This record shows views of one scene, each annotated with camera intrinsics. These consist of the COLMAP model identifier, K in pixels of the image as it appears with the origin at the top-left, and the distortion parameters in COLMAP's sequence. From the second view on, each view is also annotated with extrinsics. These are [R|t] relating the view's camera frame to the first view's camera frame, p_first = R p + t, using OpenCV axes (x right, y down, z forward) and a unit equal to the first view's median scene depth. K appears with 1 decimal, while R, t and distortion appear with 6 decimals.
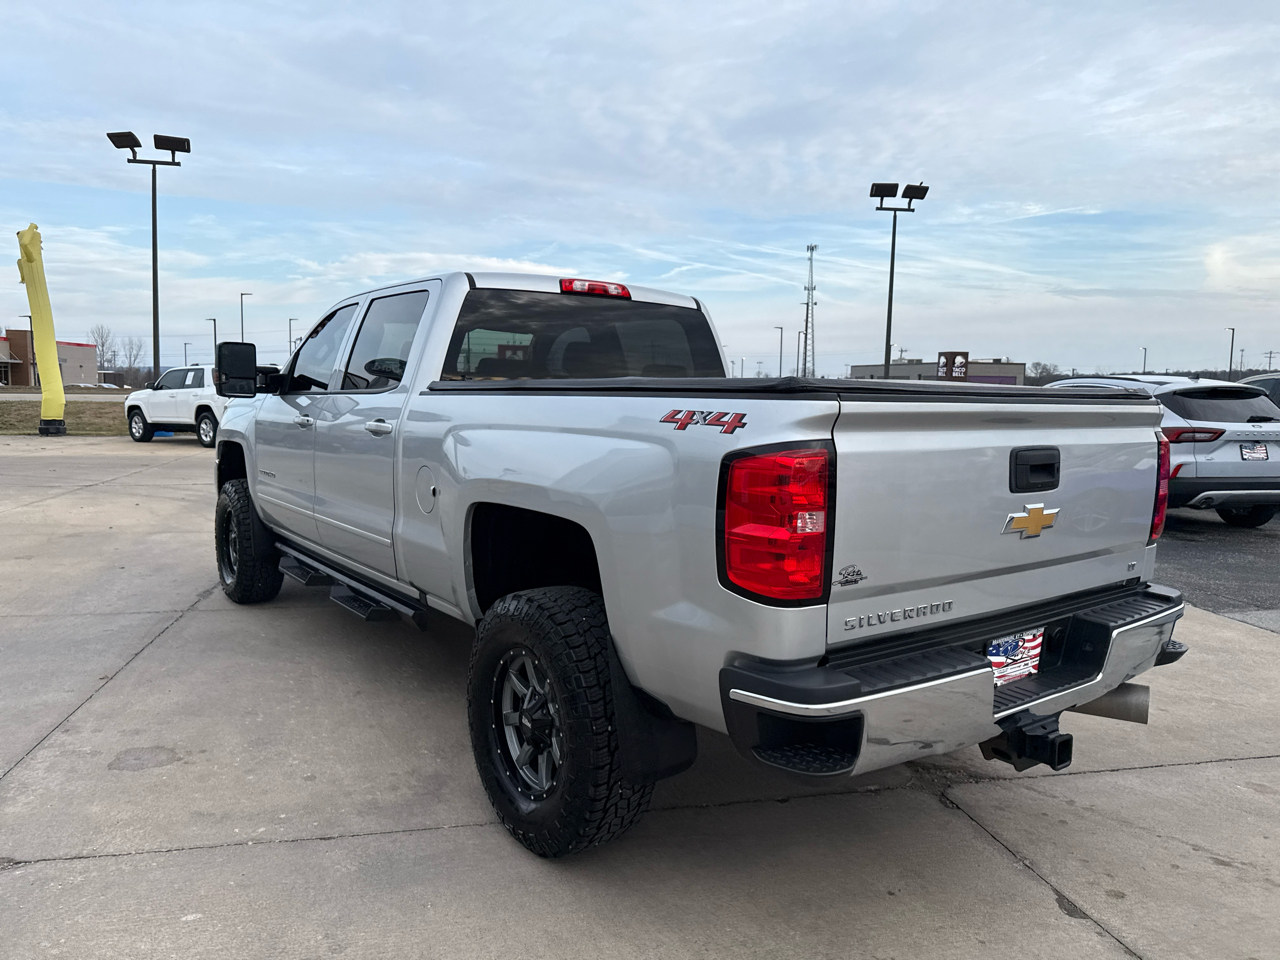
lens RADIAL K [[898.5, 0, 643.1], [0, 898.5, 482.5], [0, 0, 1]] dist [0.040224, -0.054070]
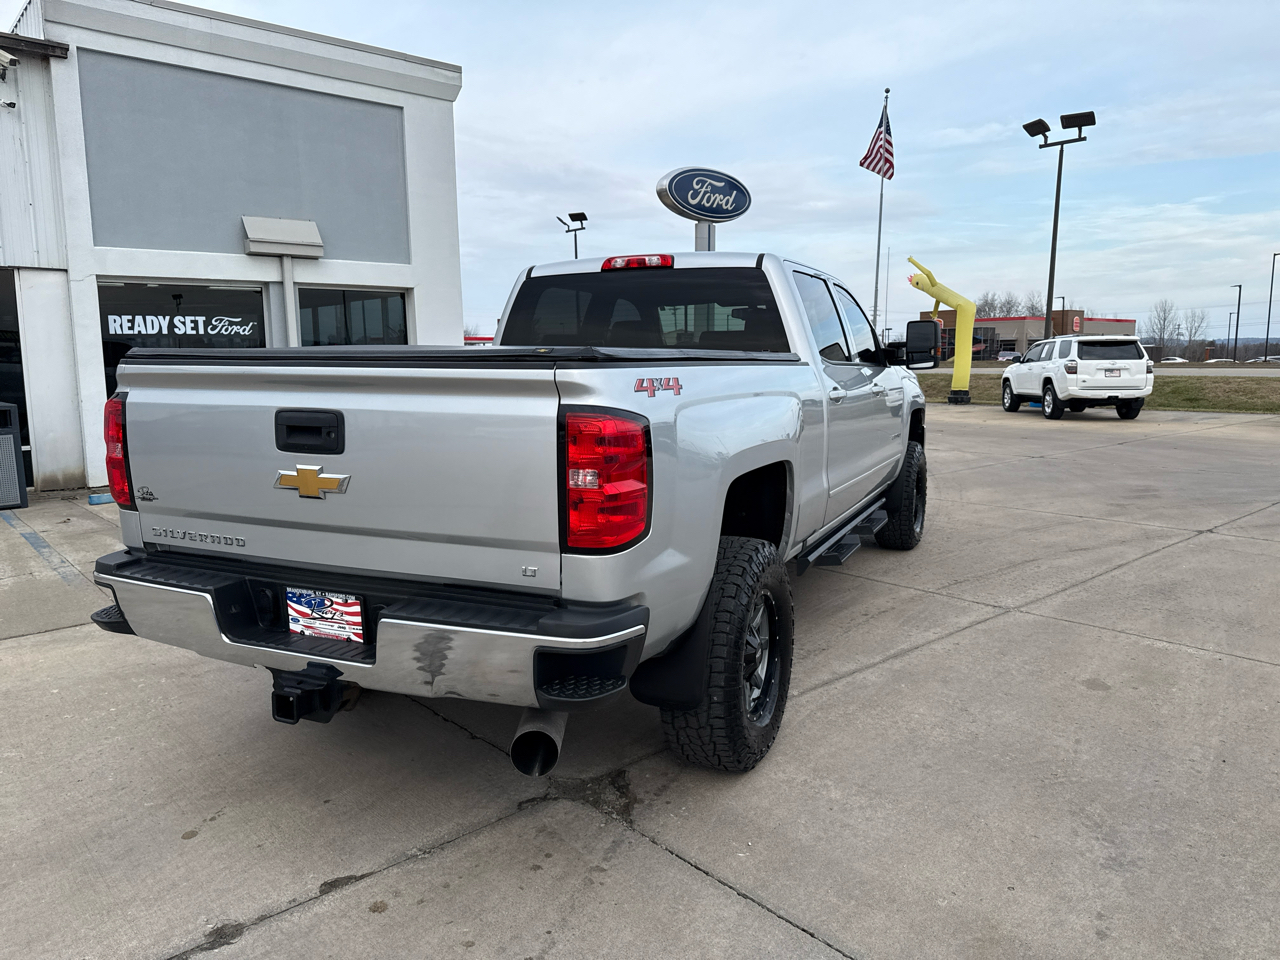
lens RADIAL K [[898.5, 0, 651.6], [0, 898.5, 477.4], [0, 0, 1]] dist [0.040224, -0.054070]
pose [[0.489568, 0.096767, -0.866579, 0.997699], [-0.076322, 0.994764, 0.067963, -0.041054], [0.868619, 0.032866, 0.494390, 0.549474]]
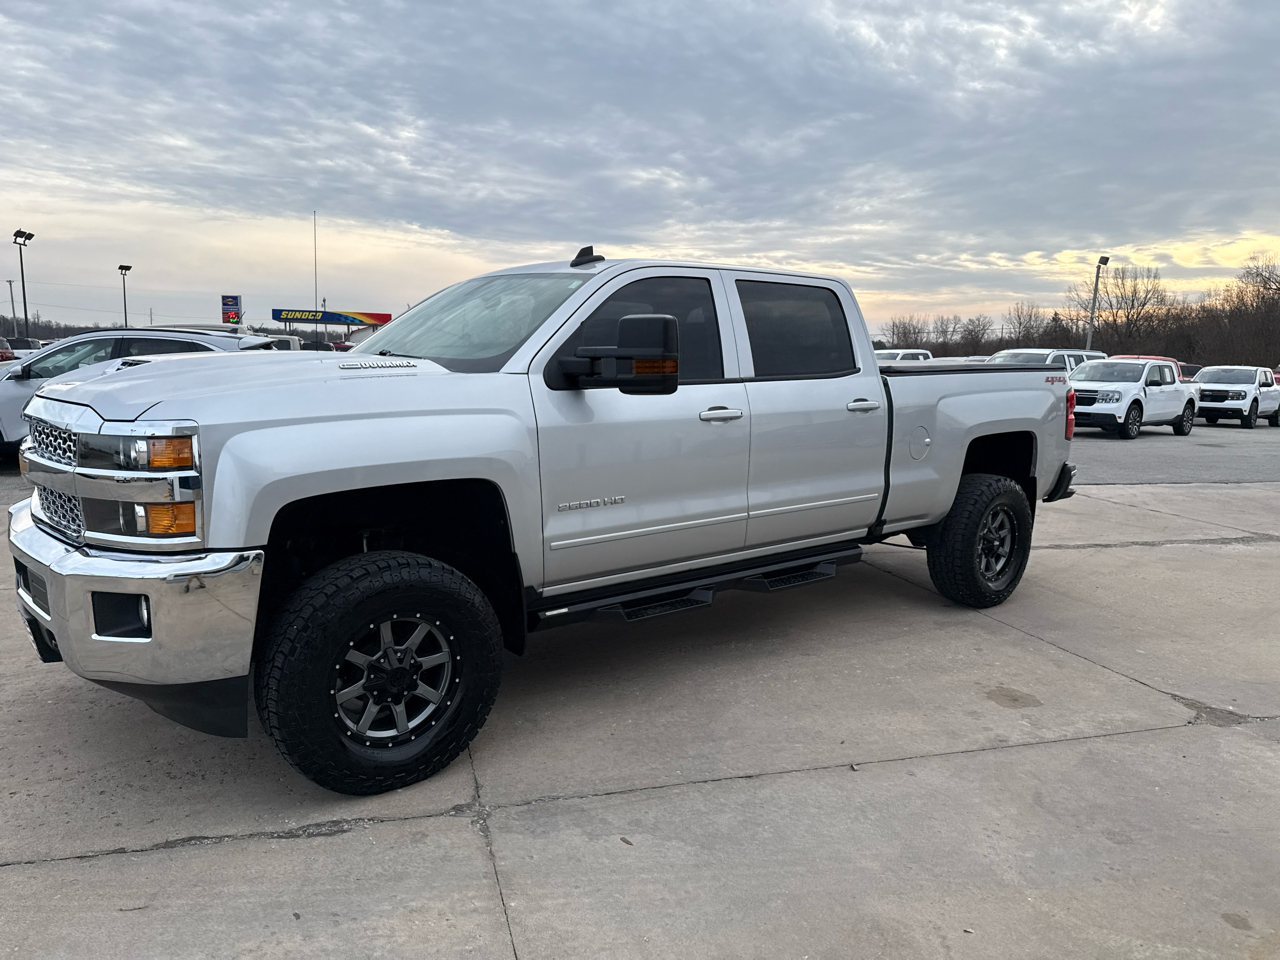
lens RADIAL K [[898.5, 0, 648.6], [0, 898.5, 467.9], [0, 0, 1]] dist [0.040224, -0.054070]
pose [[-0.051426, -0.143832, 0.988265, -1.497996], [0.084403, 0.985408, 0.147808, -0.182854], [-0.995104, 0.091013, -0.038536, 1.357686]]
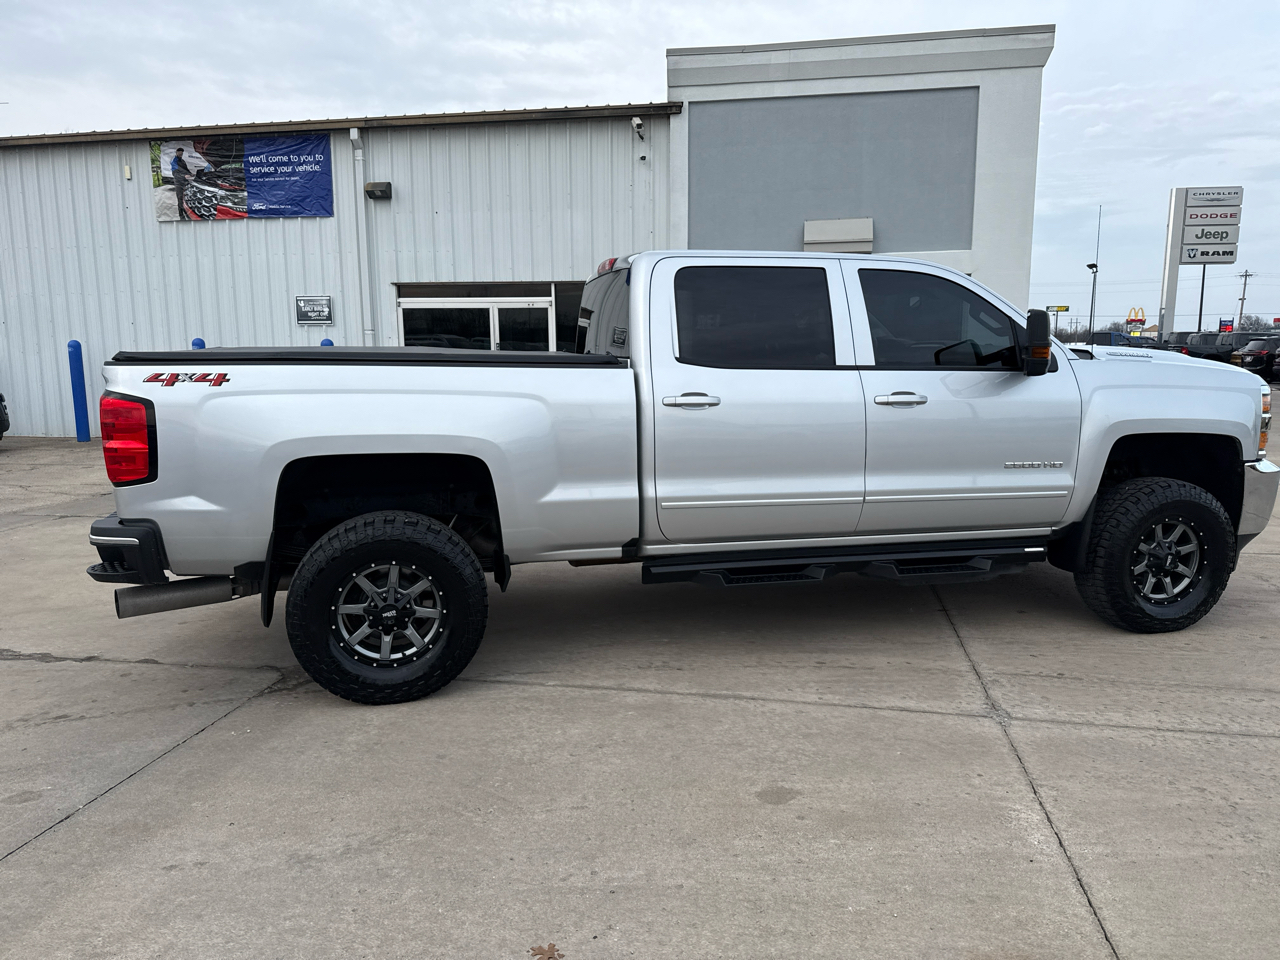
lens RADIAL K [[898.5, 0, 650.1], [0, 898.5, 490.5], [0, 0, 1]] dist [0.040224, -0.054070]
pose [[-0.393771, 0.132761, -0.909571, 1.103642], [-0.101260, 0.977228, 0.186473, -0.173703], [0.913614, 0.165531, -0.371361, 1.680414]]
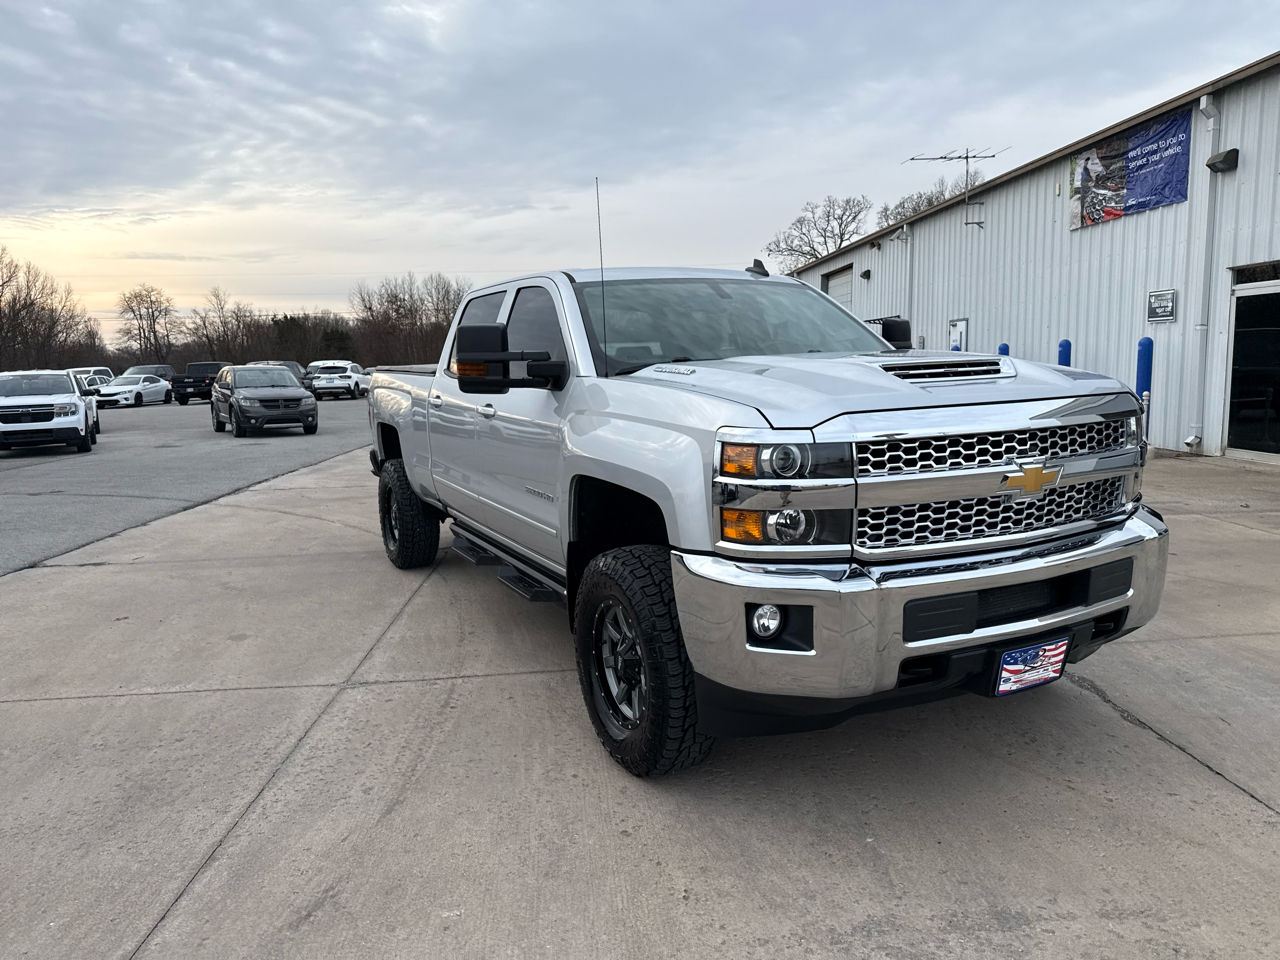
lens RADIAL K [[898.5, 0, 646.4], [0, 898.5, 486.1], [0, 0, 1]] dist [0.040224, -0.054070]
pose [[-0.987149, -0.011573, 0.159384, -0.445450], [0.028197, 0.969112, 0.245004, -0.295821], [-0.157297, 0.246350, -0.956331, 2.659226]]
